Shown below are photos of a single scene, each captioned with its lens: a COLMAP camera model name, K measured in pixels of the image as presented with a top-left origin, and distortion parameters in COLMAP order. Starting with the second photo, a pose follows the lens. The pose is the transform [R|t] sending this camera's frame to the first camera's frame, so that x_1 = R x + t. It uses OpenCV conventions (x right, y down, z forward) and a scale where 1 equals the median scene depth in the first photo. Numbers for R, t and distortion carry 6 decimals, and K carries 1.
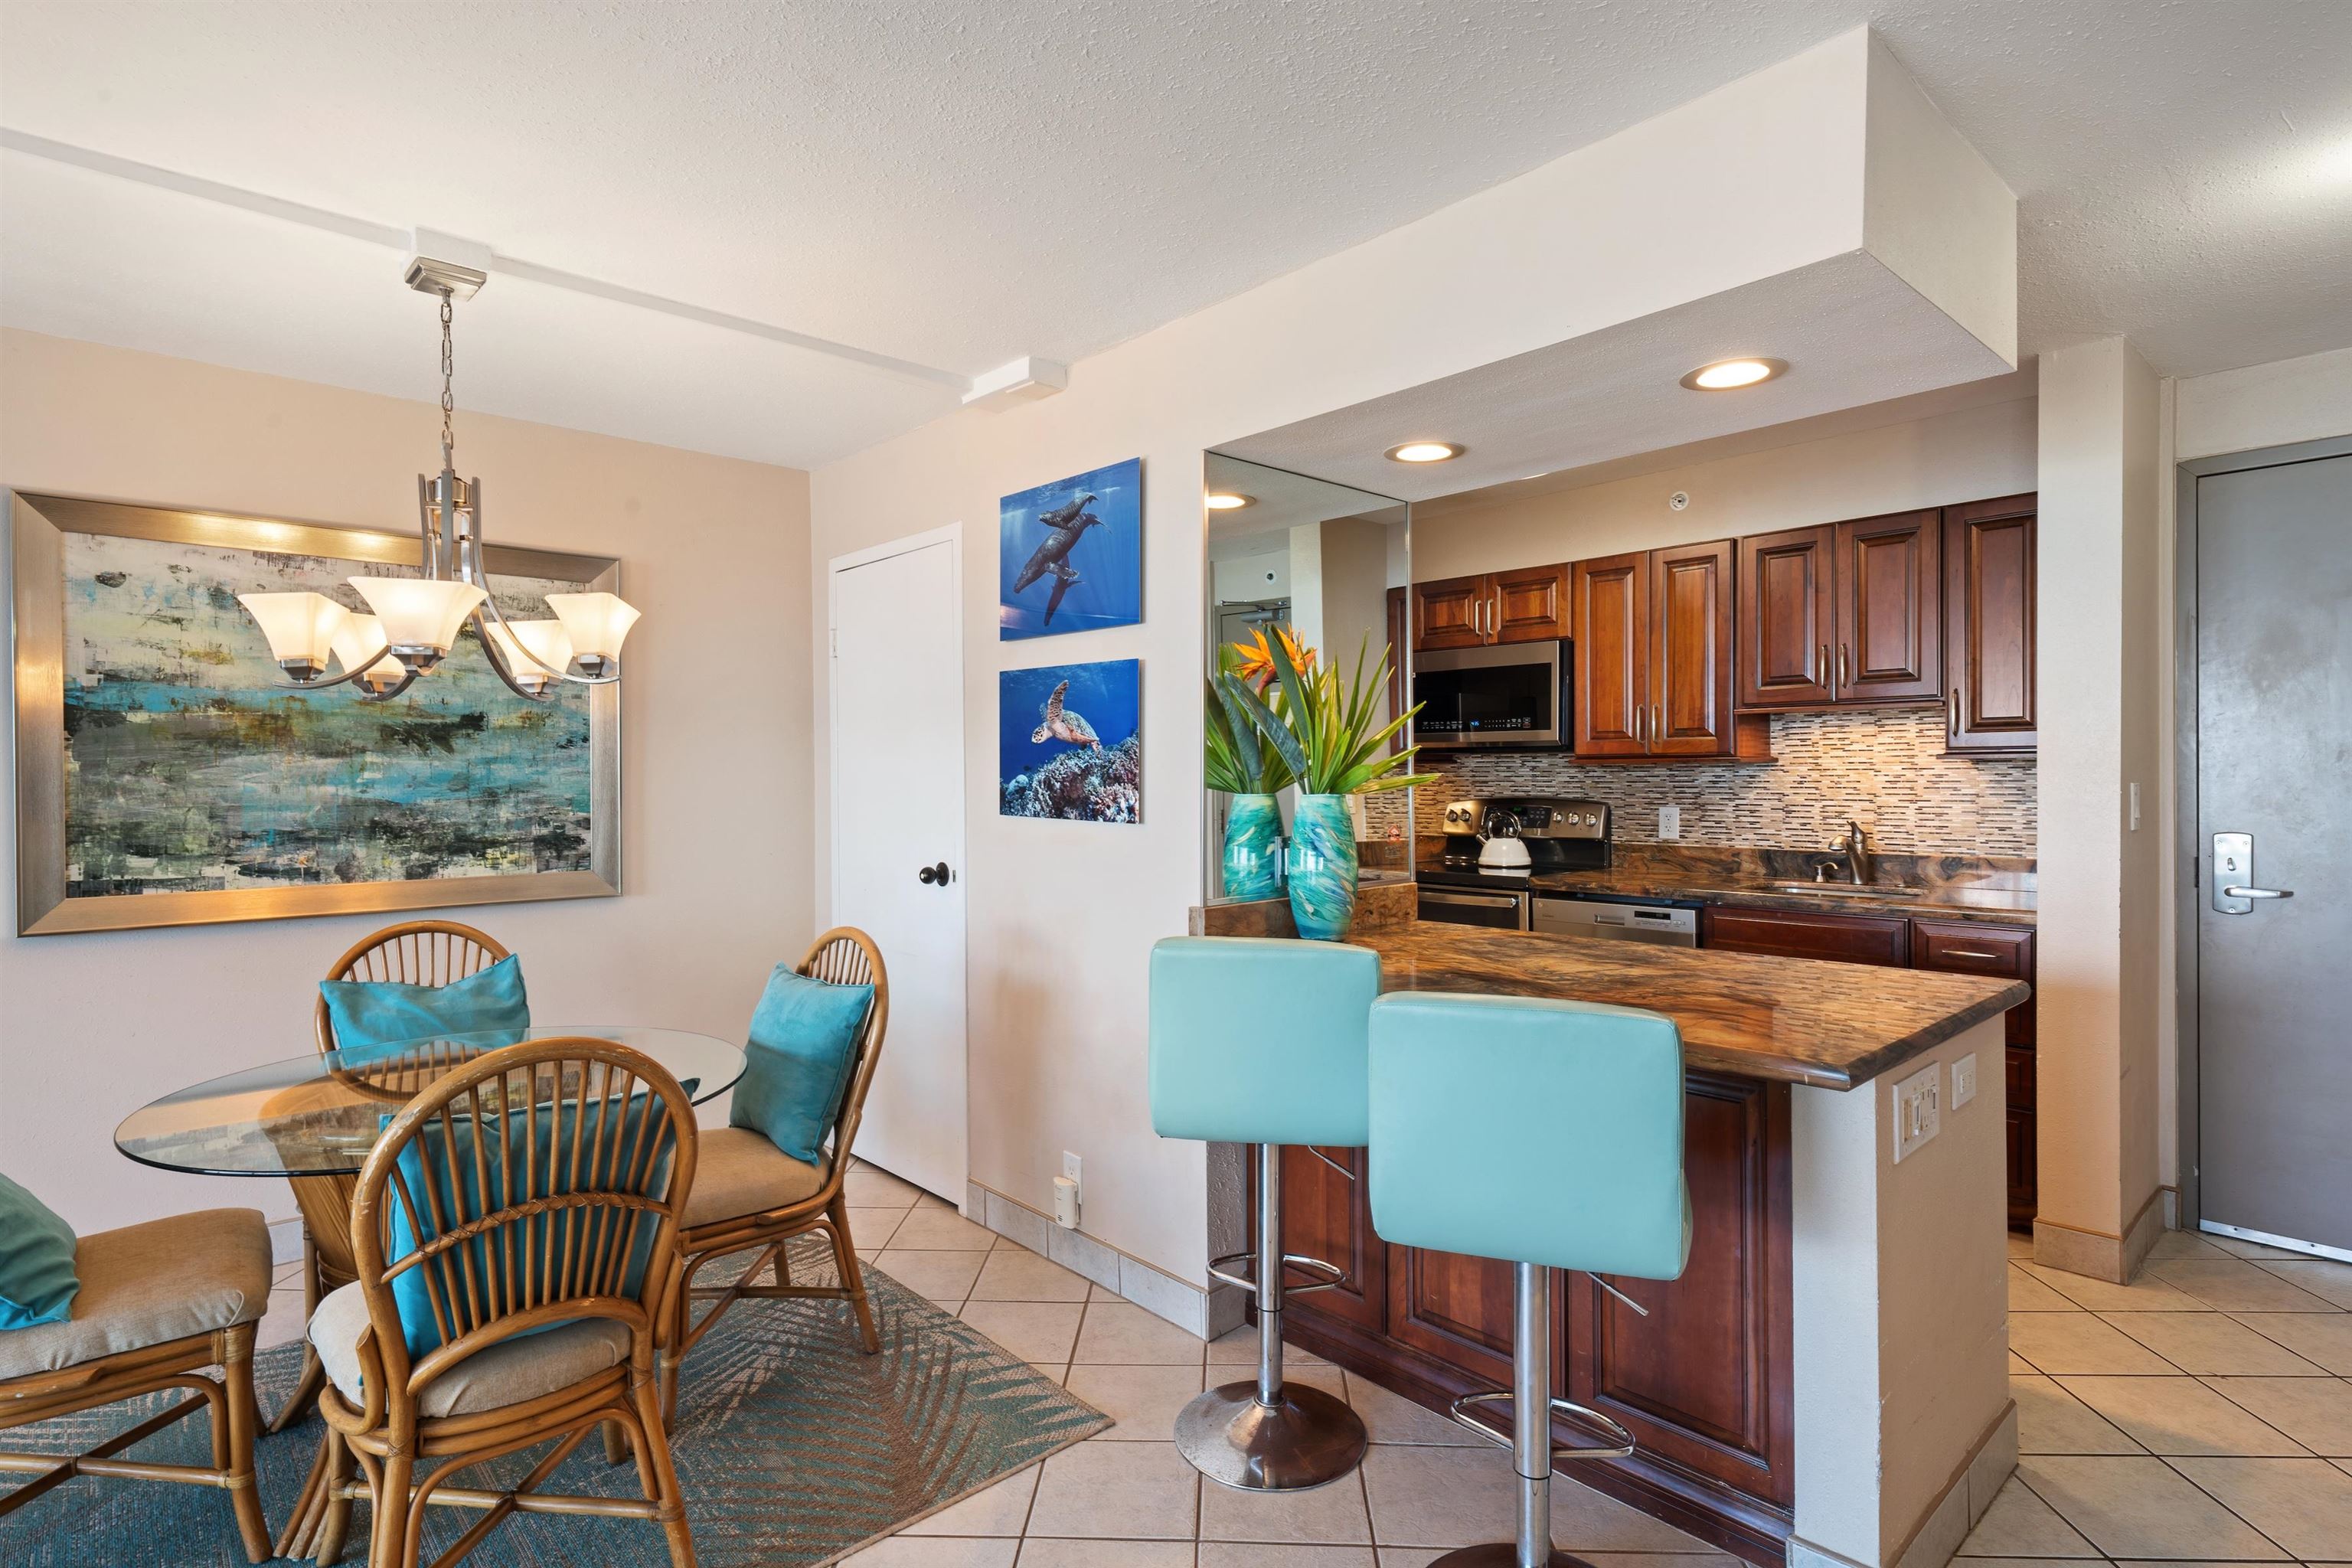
lens RADIAL K [[1191.7, 0, 1172.4], [0, 1191.7, 791.8], [0, 0, 1]] dist [0.000966, 0.000246]
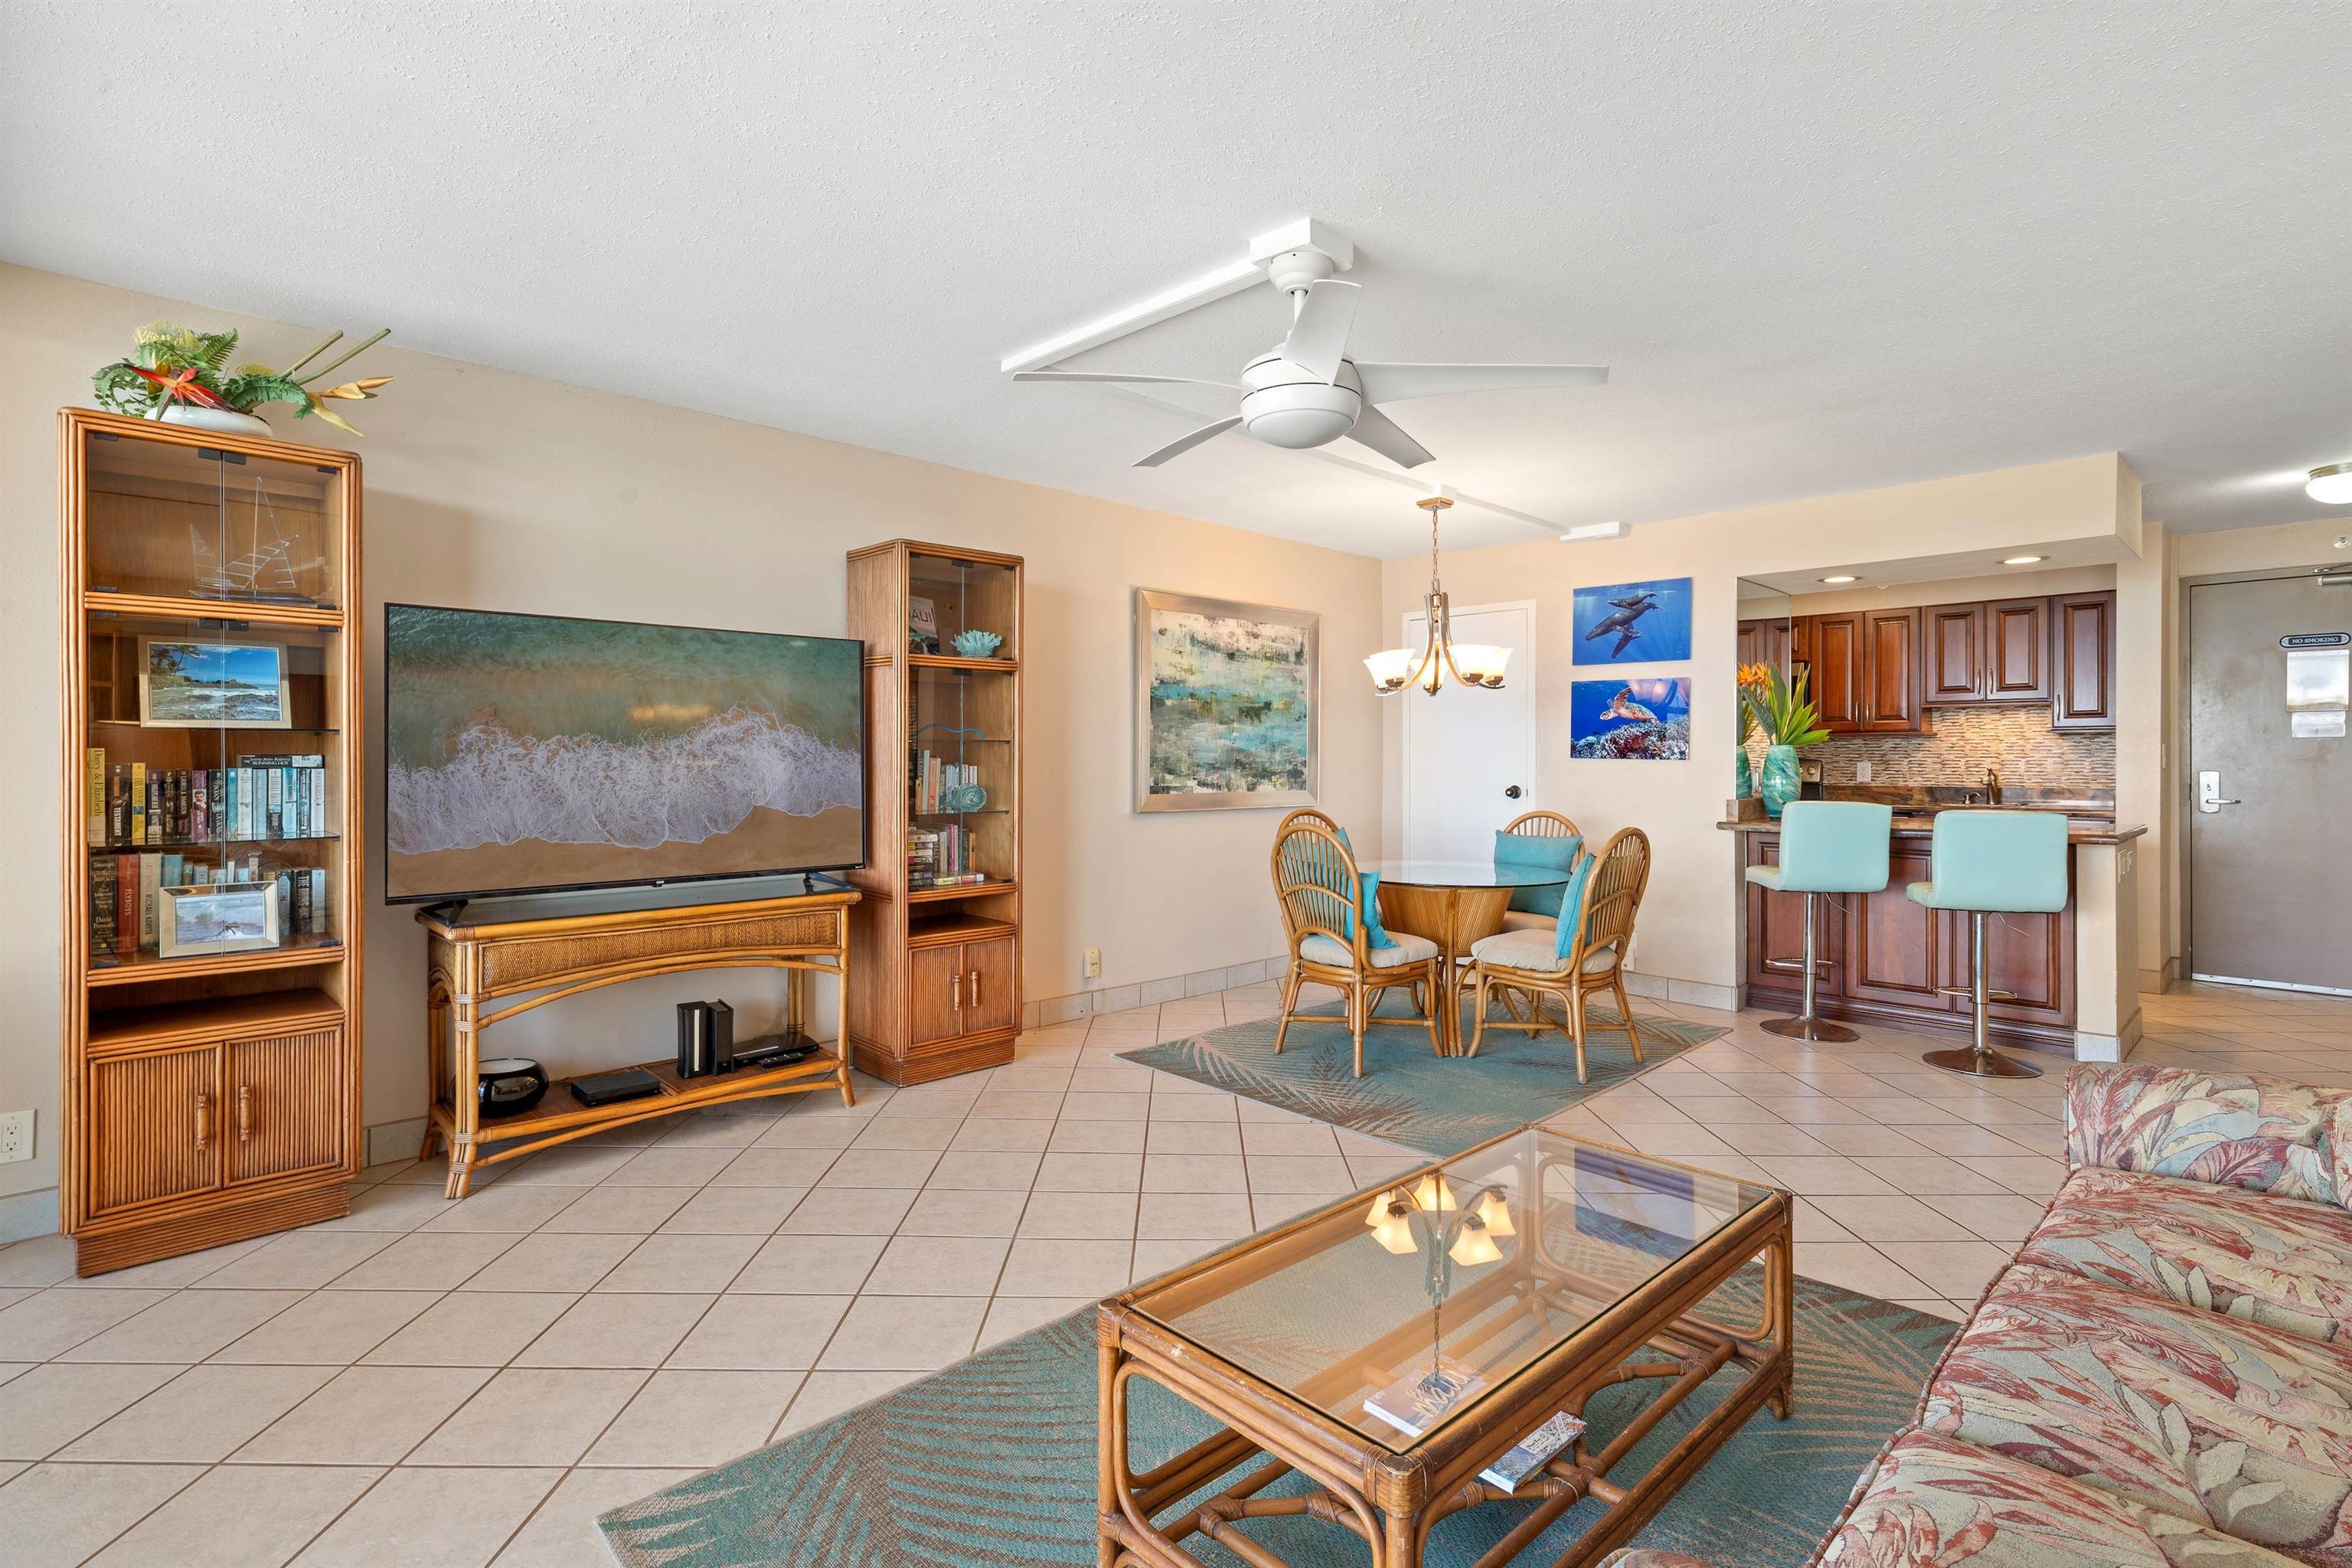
lens RADIAL K [[1109.9, 0, 1179.2], [0, 1109.9, 767.4], [0, 0, 1]] dist [-0.001286, 0.000421]
pose [[0.999462, 0.006358, 0.032166, -0.819867], [-0.006122, 0.999954, -0.007437, 0.051065], [-0.032212, 0.007236, 0.999455, -0.726611]]
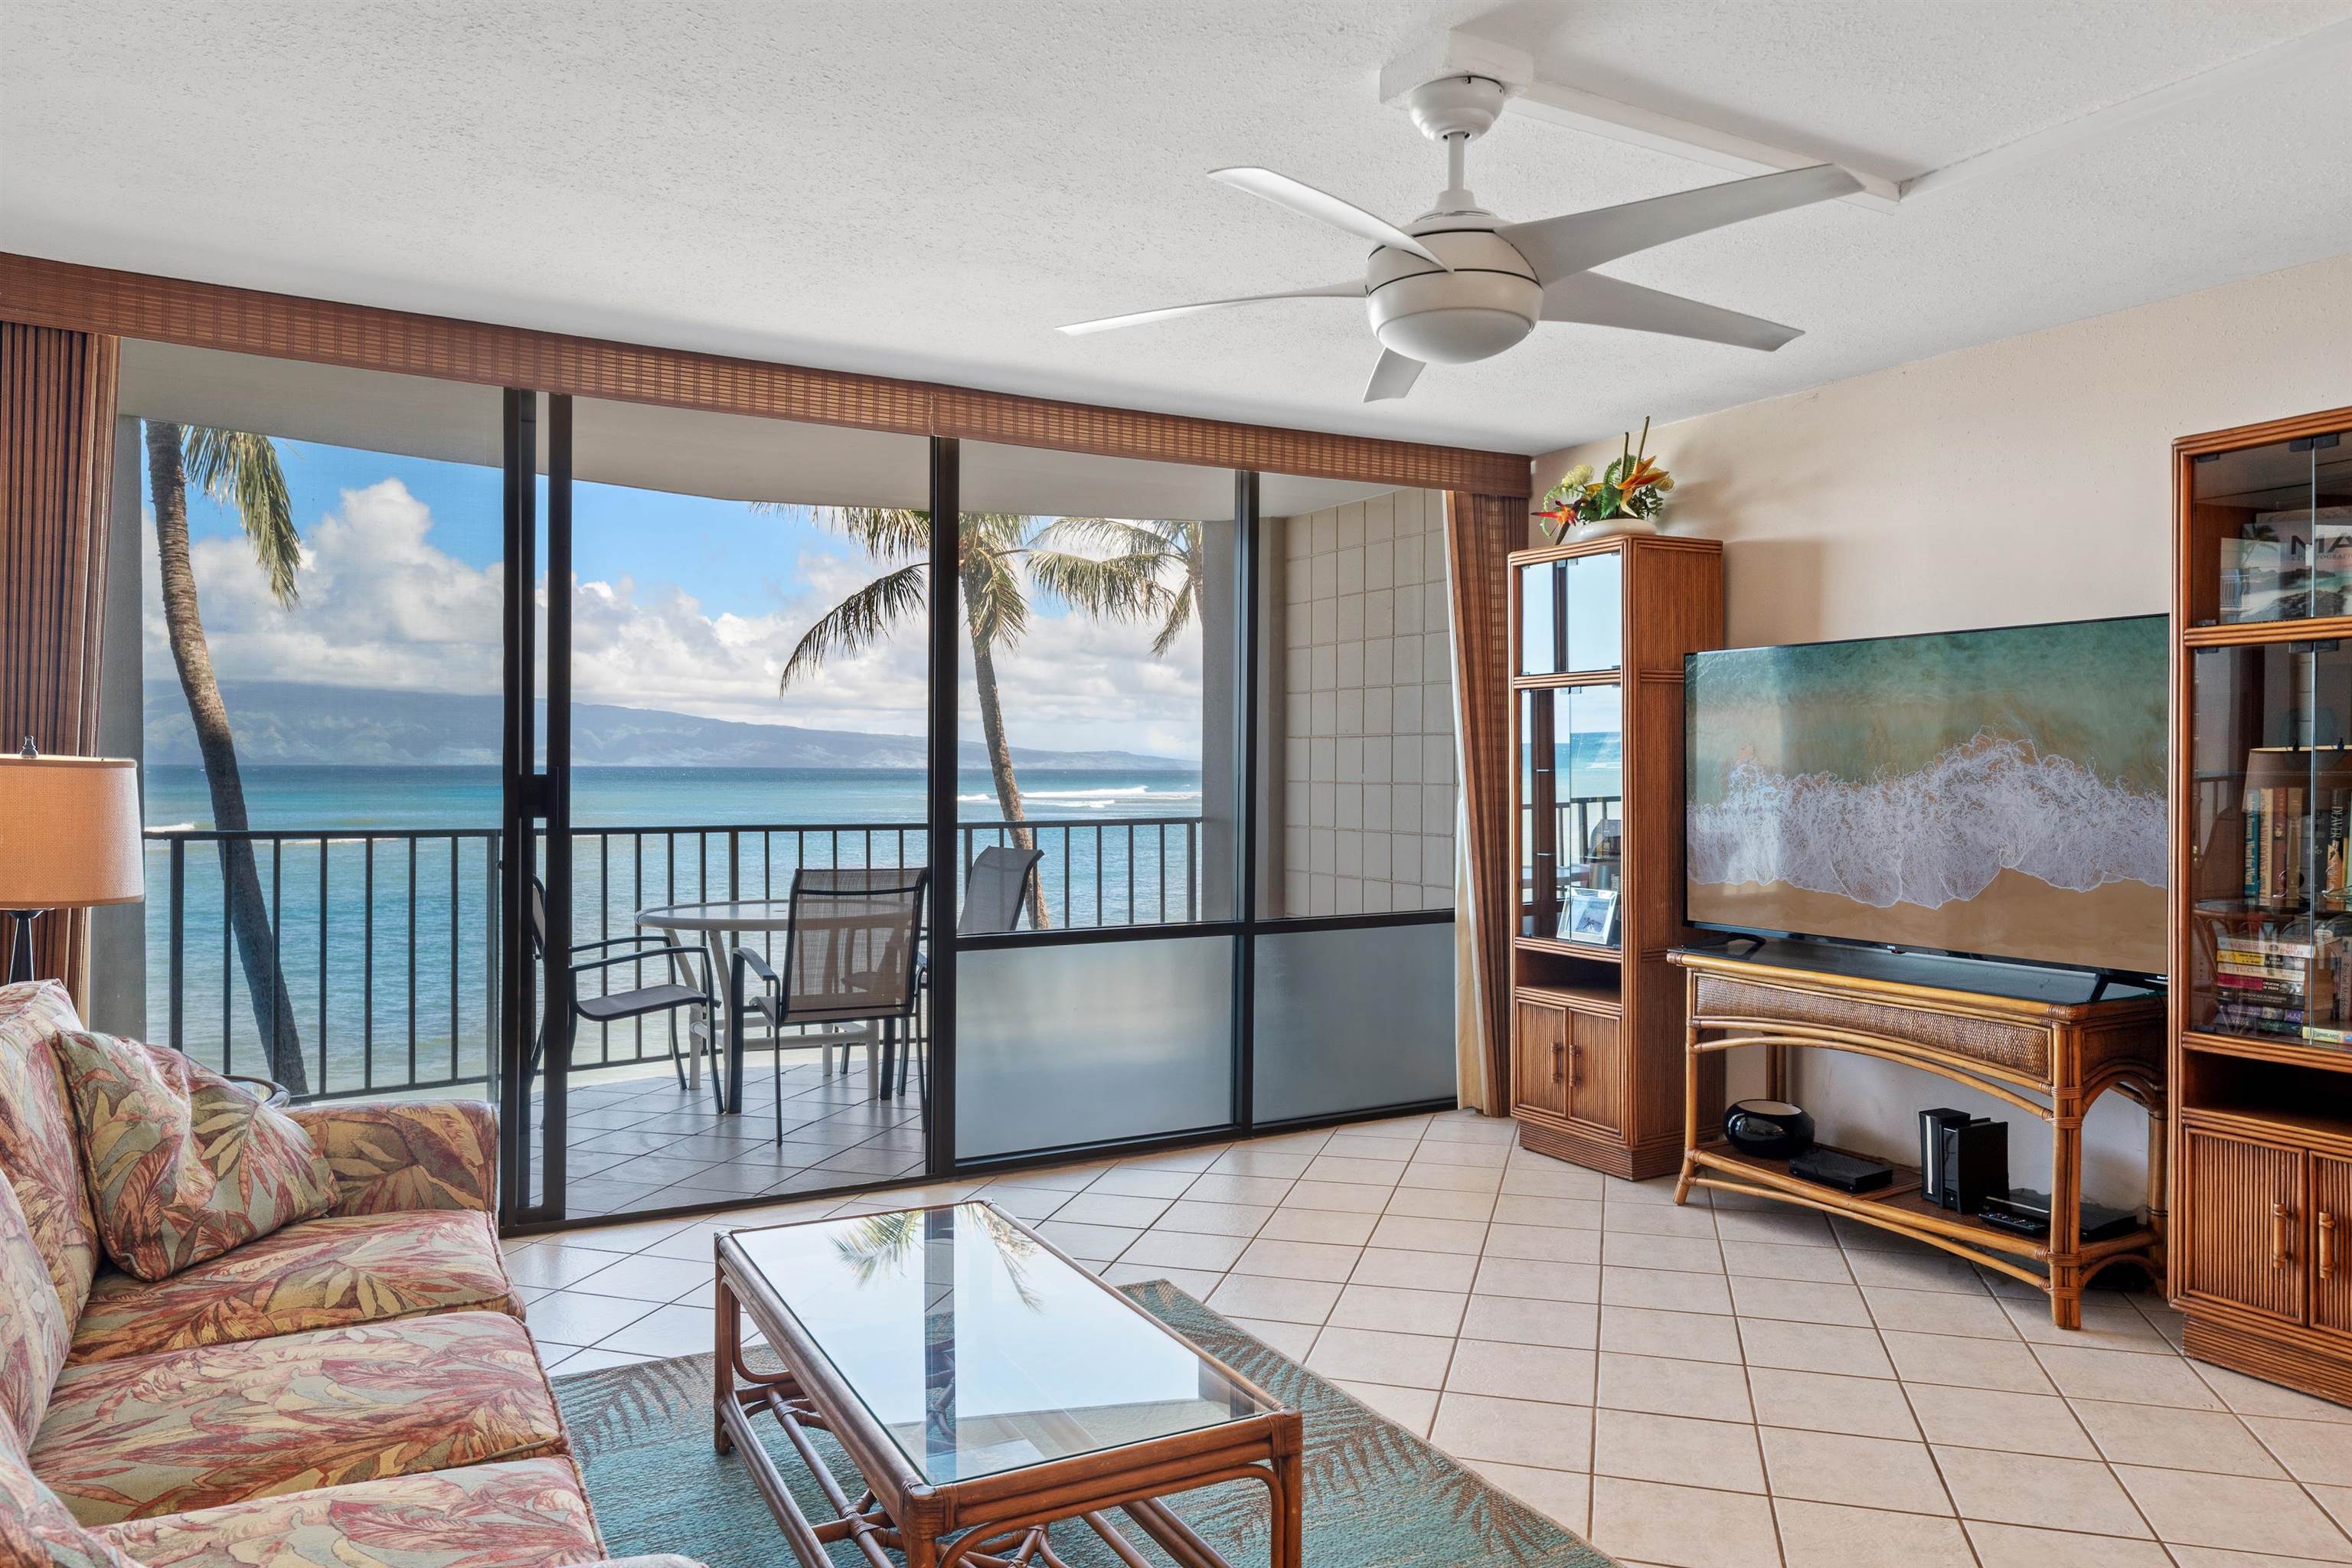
lens RADIAL K [[1568.7, 0, 1176.0], [0, 1568.7, 784.0], [0, 0, 1]] dist [-0.000700, -0.001213]
pose [[-0.228812, 0.016453, -0.973332, 0.043169], [-0.017776, 0.999620, 0.021077, 0.009016], [0.973308, 0.022125, -0.228432, 0.074386]]
